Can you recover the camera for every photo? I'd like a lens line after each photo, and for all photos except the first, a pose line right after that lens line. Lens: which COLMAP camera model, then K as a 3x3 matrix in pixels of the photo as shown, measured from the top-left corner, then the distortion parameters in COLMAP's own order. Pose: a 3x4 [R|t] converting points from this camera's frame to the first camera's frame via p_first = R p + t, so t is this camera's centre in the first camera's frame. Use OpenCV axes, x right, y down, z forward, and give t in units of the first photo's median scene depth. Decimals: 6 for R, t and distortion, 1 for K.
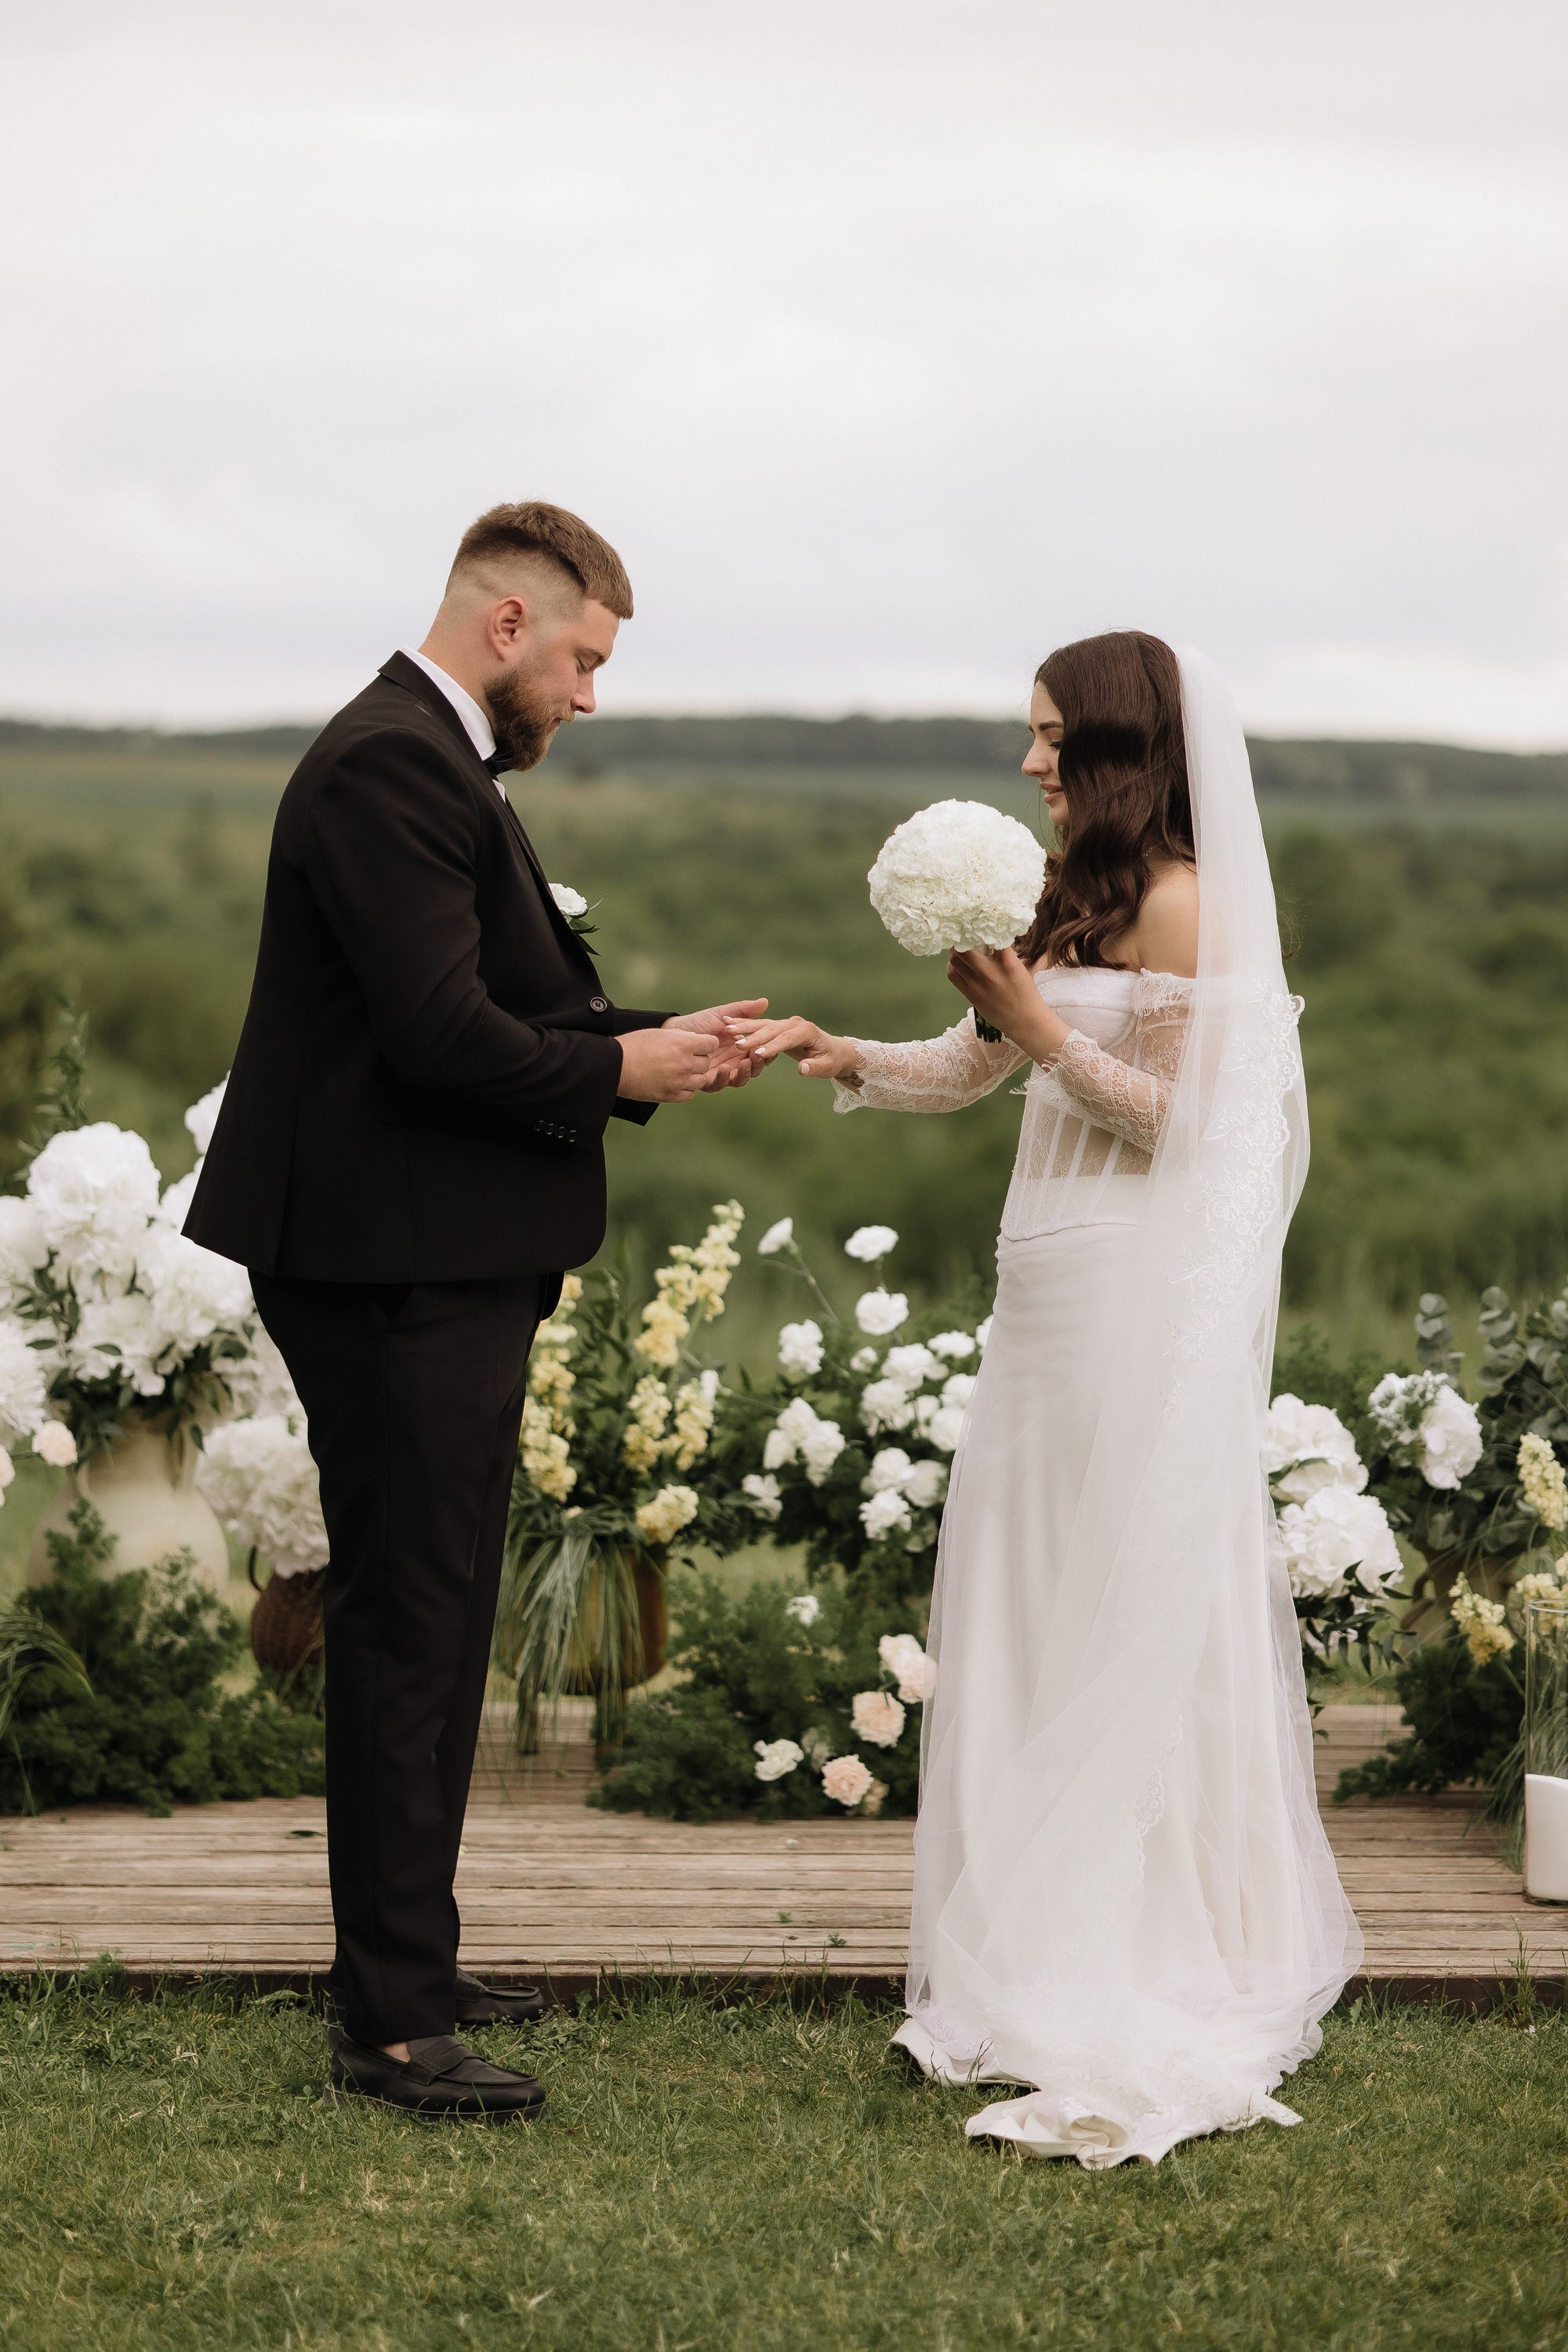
lens RADIAL K [[5907.8, 0, 784.0], [0, 5907.8, 1176.0], [0, 0, 1]] dist [-0.050210, -0.568646]
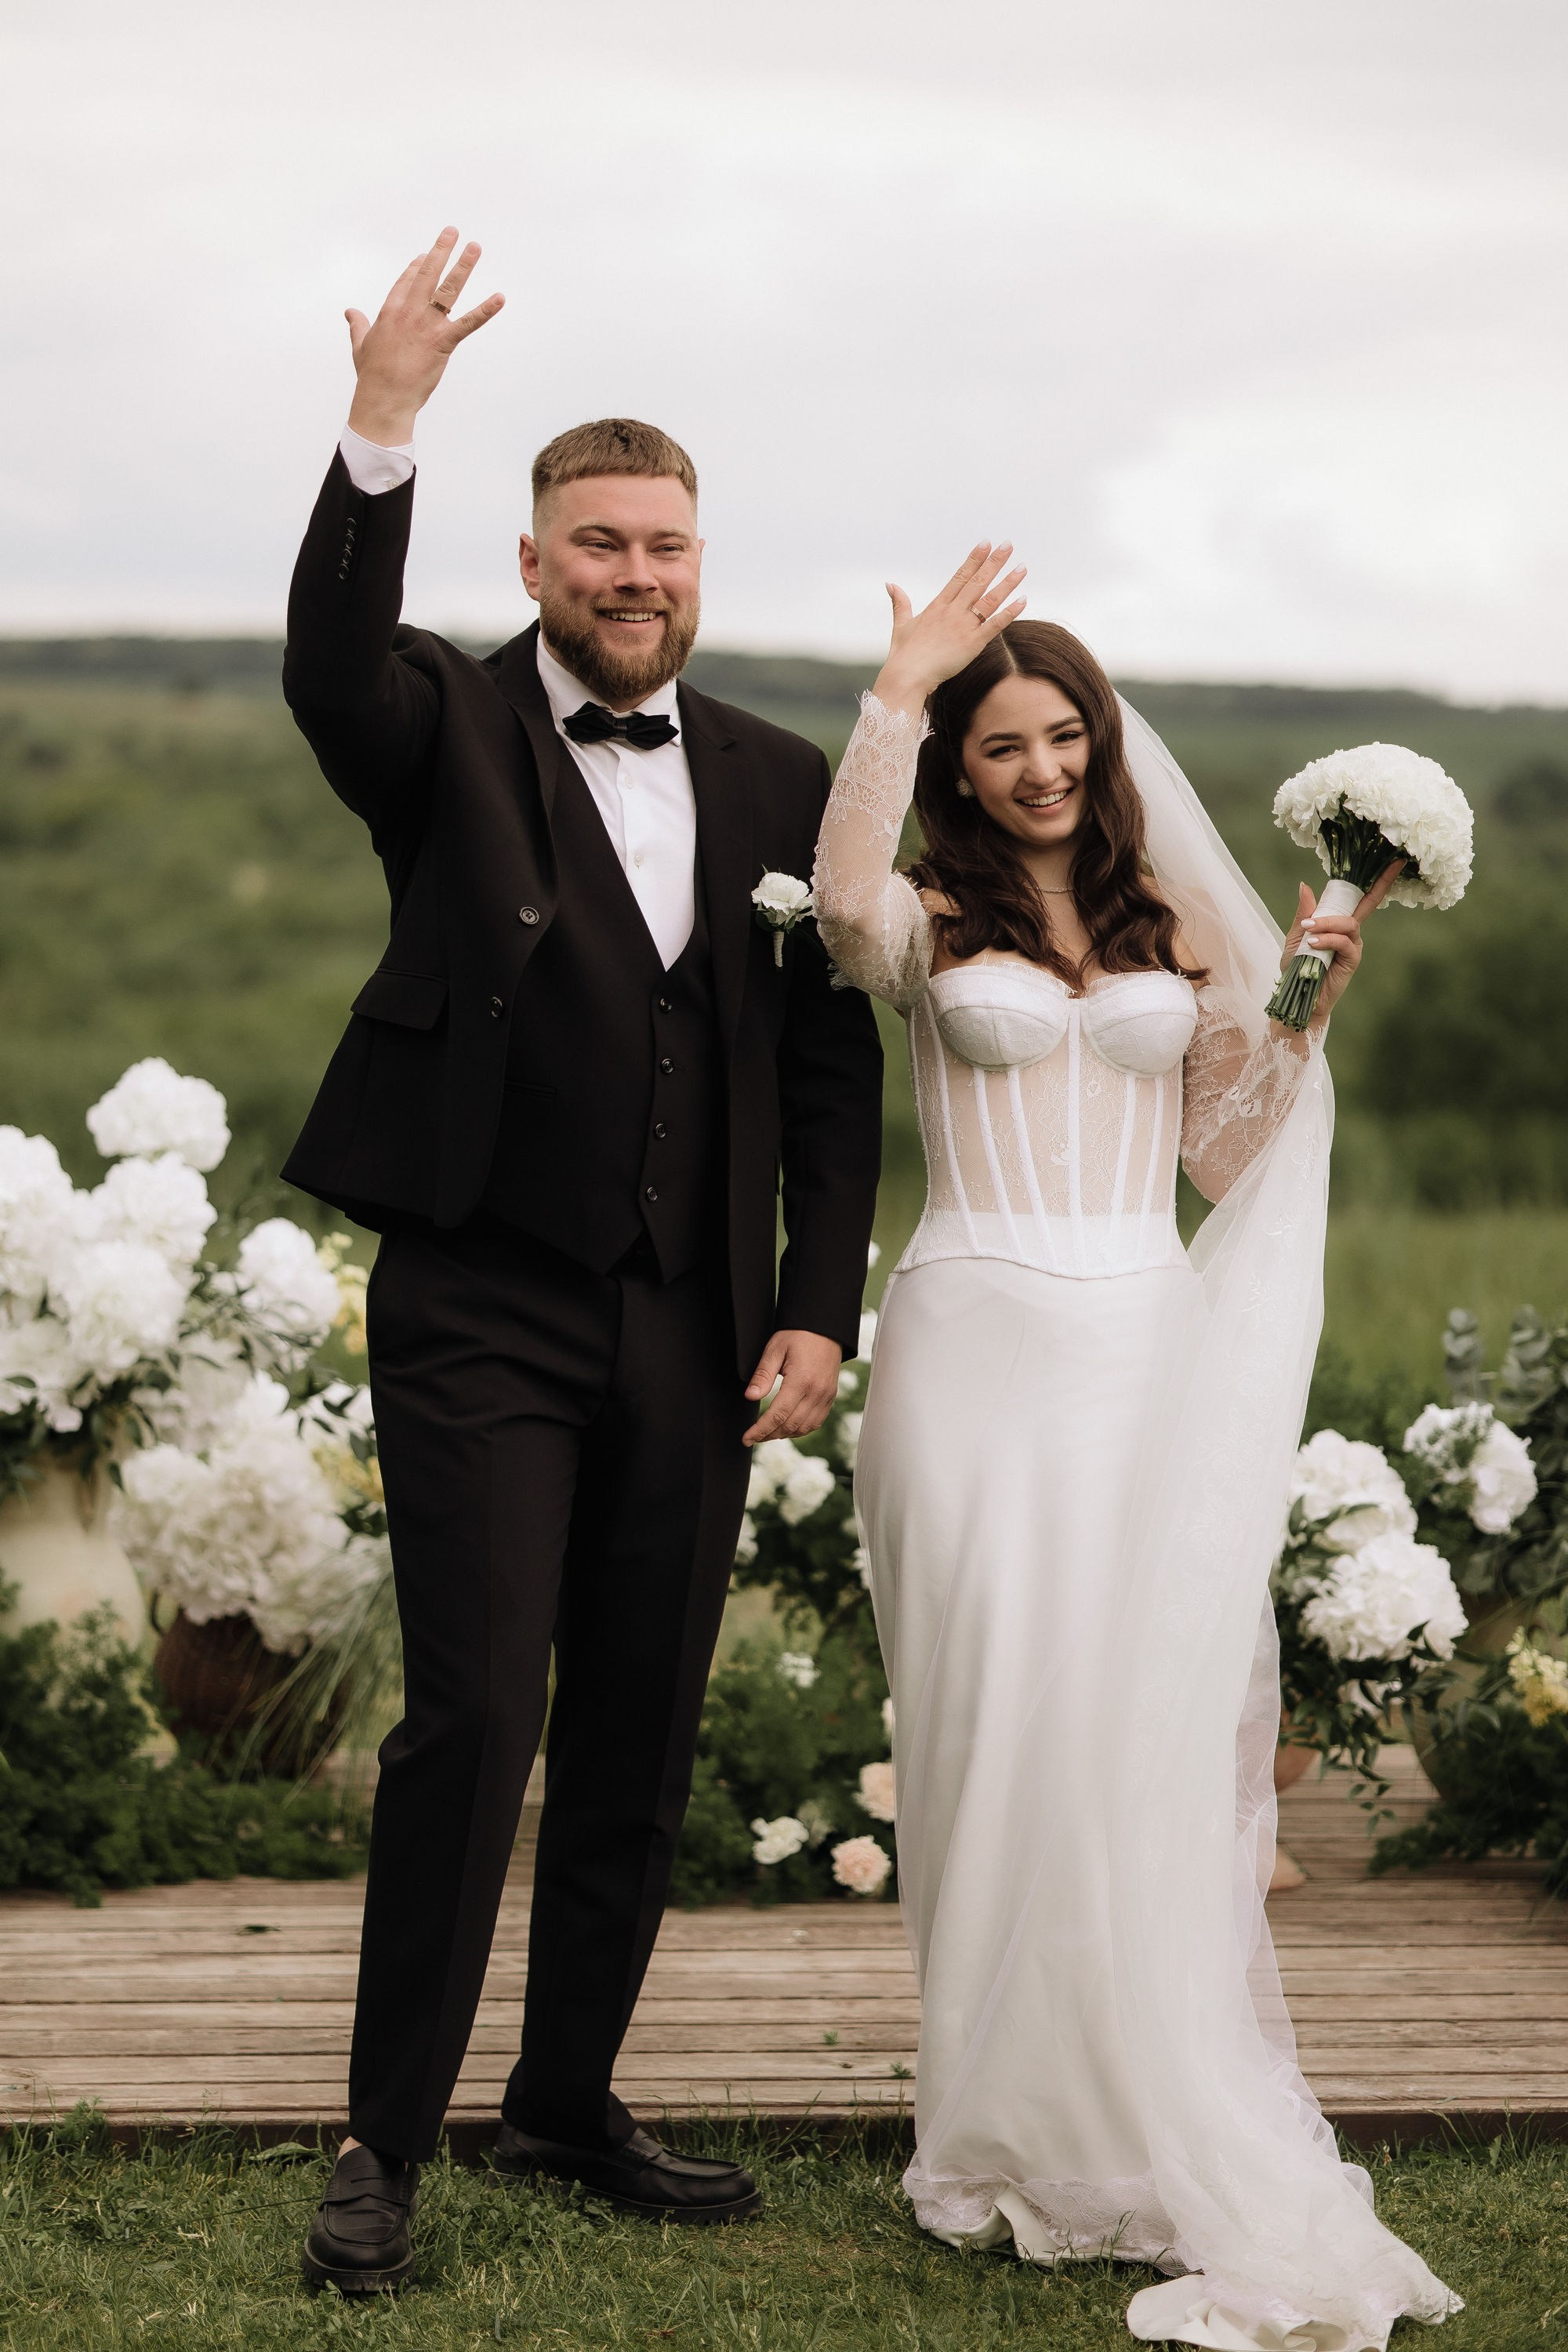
lens RADIAL K [[5636.3, 0, 786.9], [0, 5636.3, 1322.5], [0, 0, 1]] dist [-0.081528, 0.225557]
pose [[0.997351, -0.000070, 0.072746, -0.061467], [-0.003114, 0.999041, 0.043666, -0.017403], [-0.072679, -0.043776, 0.996394, 0.143864]]
